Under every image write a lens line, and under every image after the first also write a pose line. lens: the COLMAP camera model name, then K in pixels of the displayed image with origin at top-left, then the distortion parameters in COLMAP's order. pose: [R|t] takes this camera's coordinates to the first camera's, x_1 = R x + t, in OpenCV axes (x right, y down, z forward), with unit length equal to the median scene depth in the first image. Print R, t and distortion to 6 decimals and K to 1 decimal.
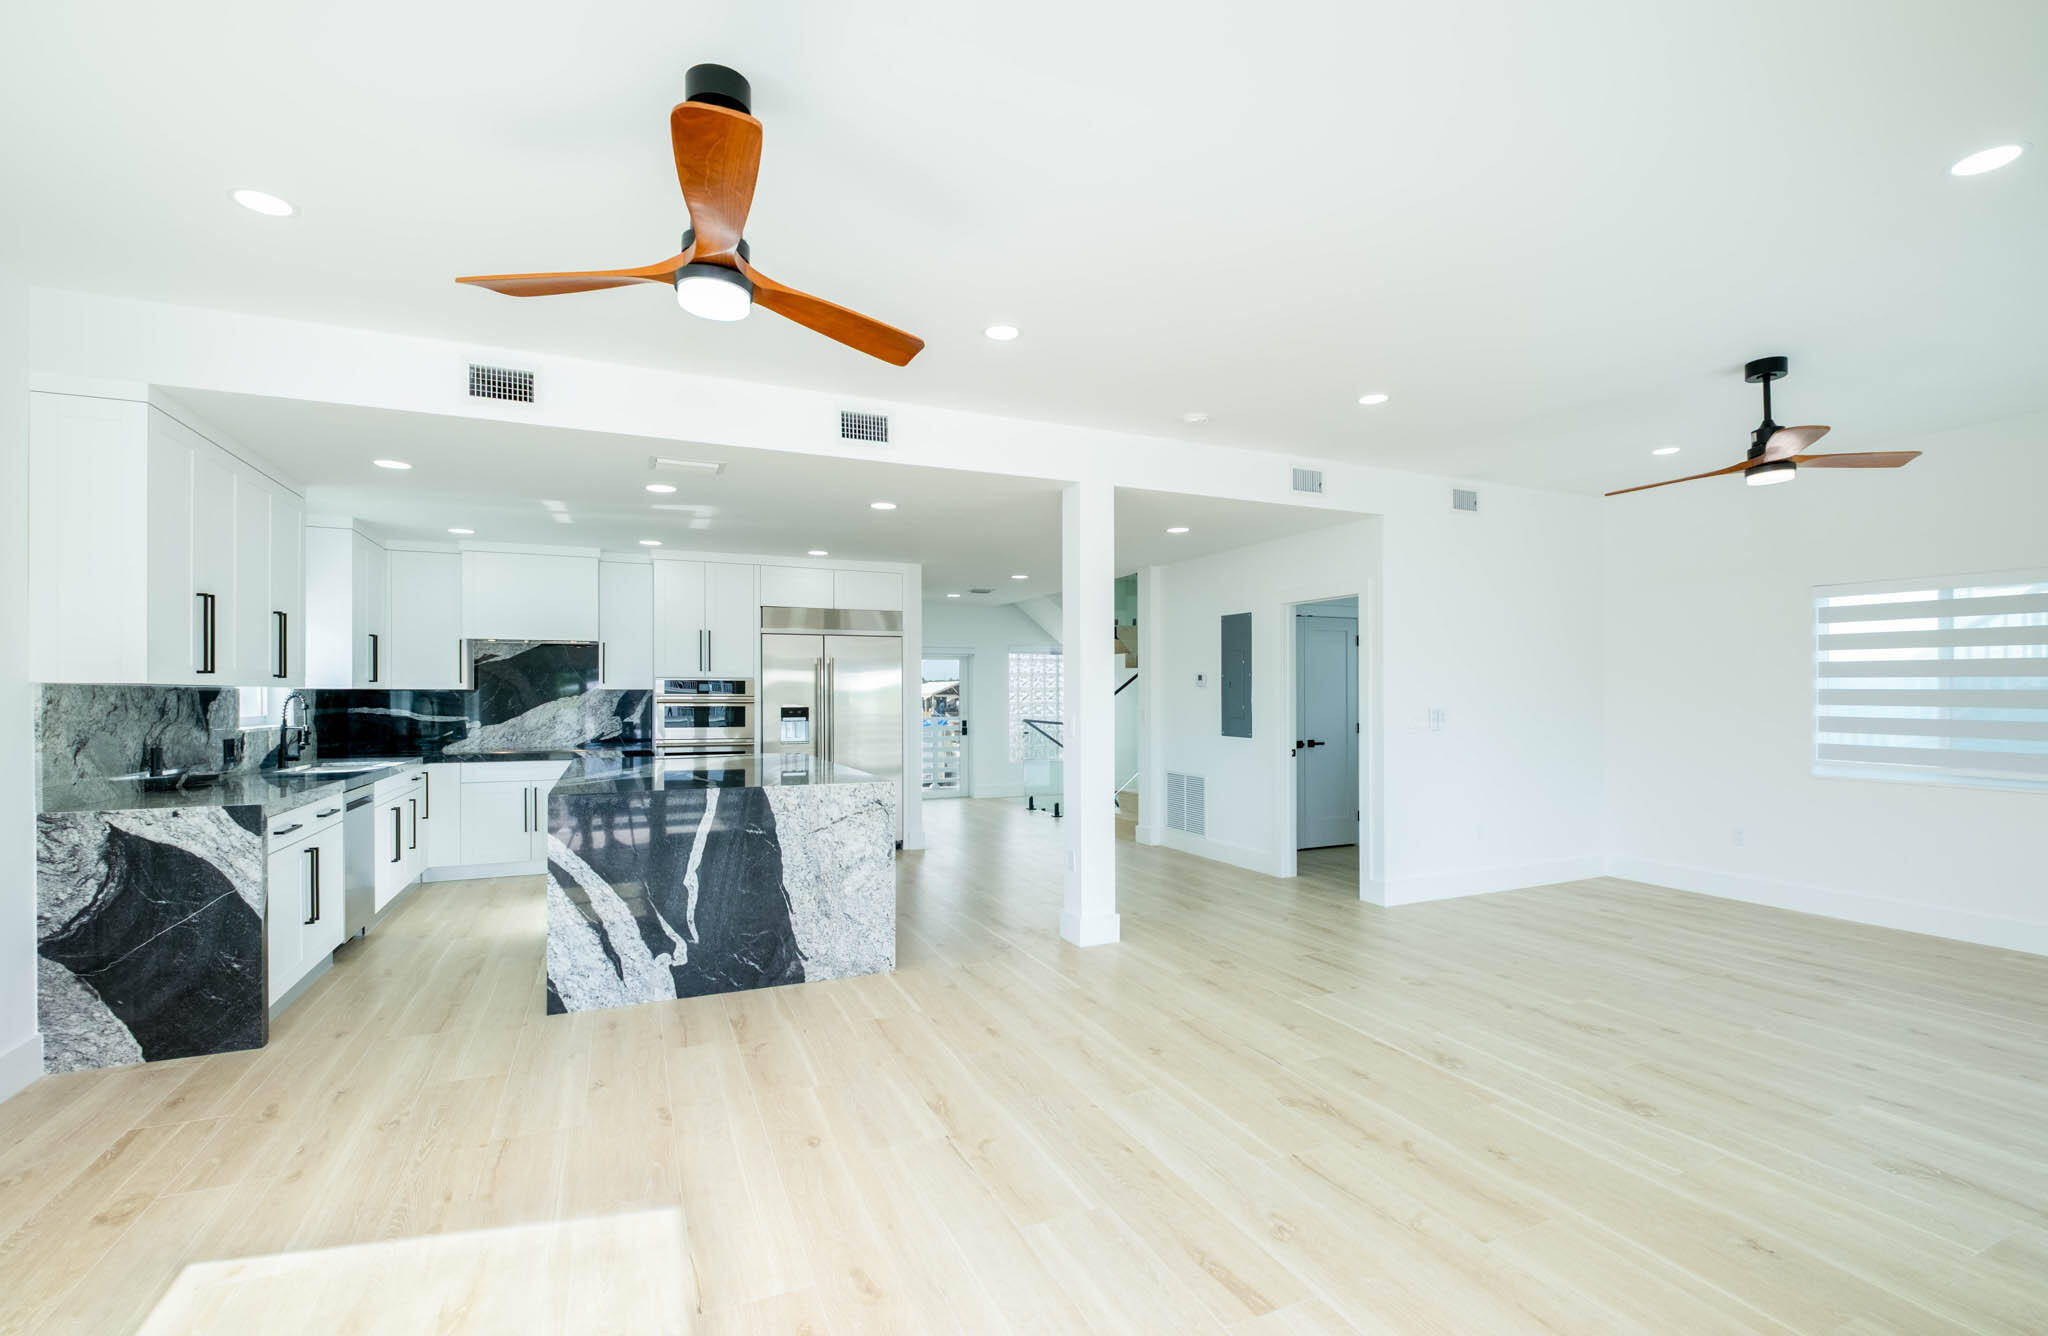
lens RADIAL K [[902.3, 0, 1021.4], [0, 902.3, 693.7], [0, 0, 1]] dist [0.000609, 0.000041]
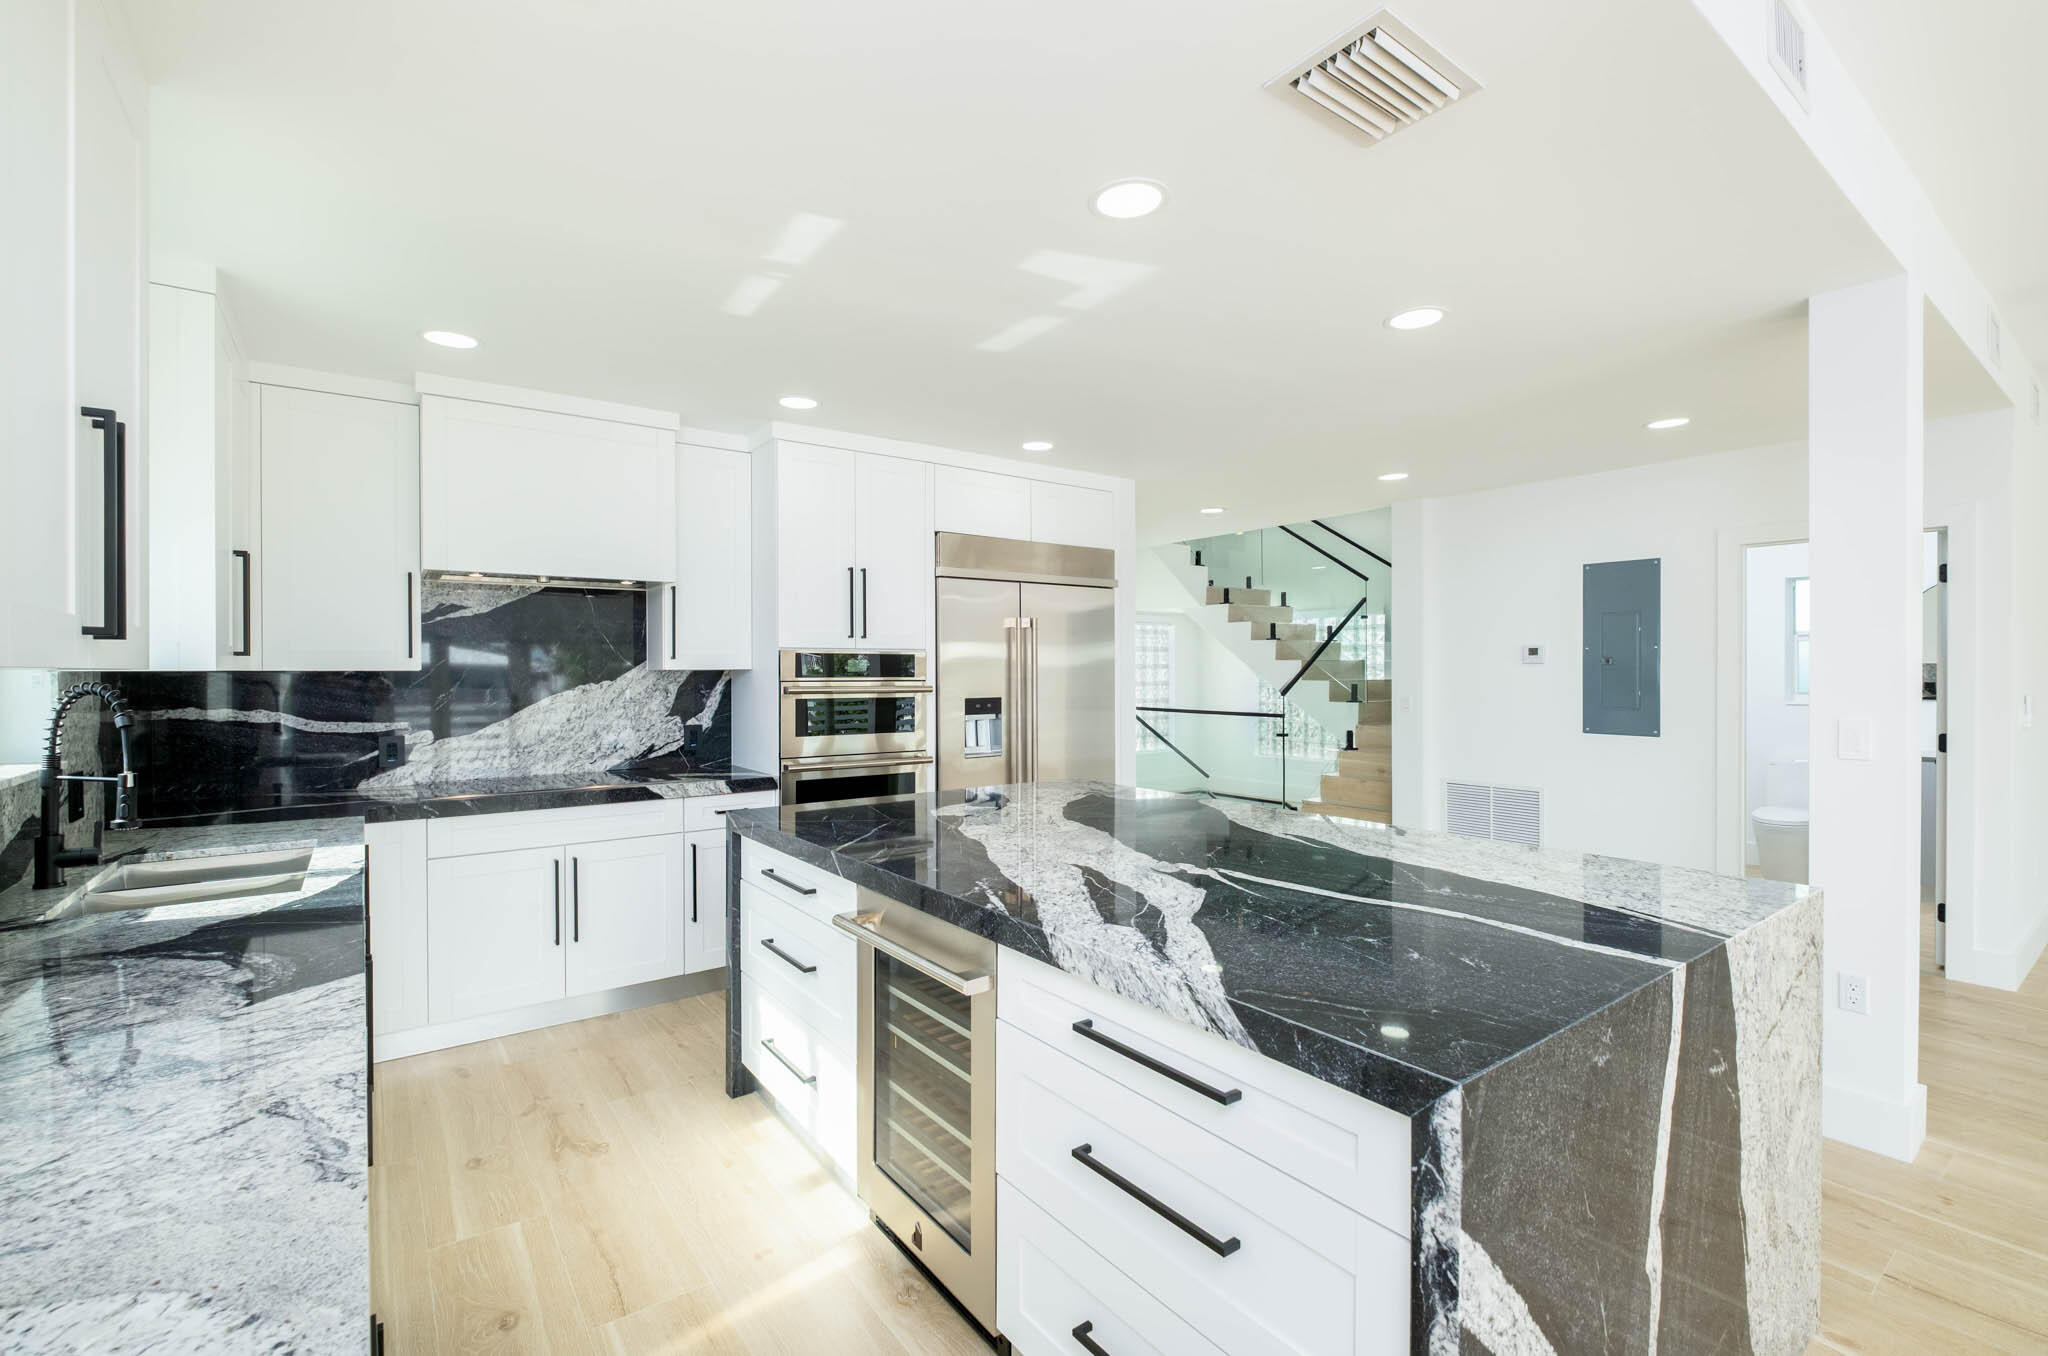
lens RADIAL K [[882.2, 0, 1015.2], [0, 882.2, 669.4], [0, 0, 1]] dist [0.000945, -0.000775]
pose [[0.975521, -0.001703, 0.219902, -0.370570], [0.001915, 0.999998, -0.000752, -0.004034], [-0.219900, 0.001155, 0.975522, 0.411175]]
